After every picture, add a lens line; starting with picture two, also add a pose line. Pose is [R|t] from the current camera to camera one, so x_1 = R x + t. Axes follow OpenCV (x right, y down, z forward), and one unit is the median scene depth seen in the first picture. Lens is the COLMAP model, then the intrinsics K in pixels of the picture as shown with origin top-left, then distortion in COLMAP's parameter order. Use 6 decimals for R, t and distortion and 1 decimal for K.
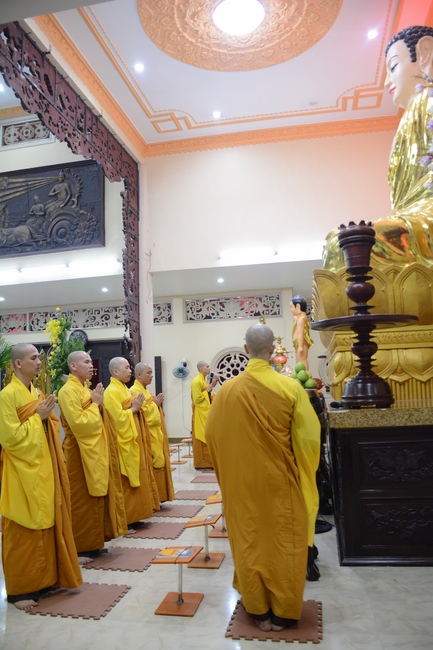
lens RADIAL K [[516.7, 0, 216.3], [0, 516.7, 326.1], [0, 0, 1]] dist [-0.135458, 0.079900]
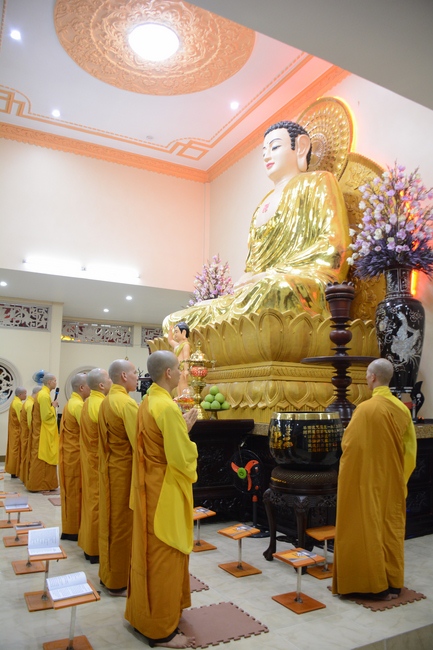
lens RADIAL K [[516.7, 0, 217.6], [0, 516.7, 328.4], [0, 0, 1]] dist [-0.135458, 0.079900]
pose [[0.756173, 0.131823, 0.640957, -0.419869], [-0.109659, 0.991175, -0.074480, 0.022515], [-0.645118, -0.013967, 0.763955, 0.115301]]
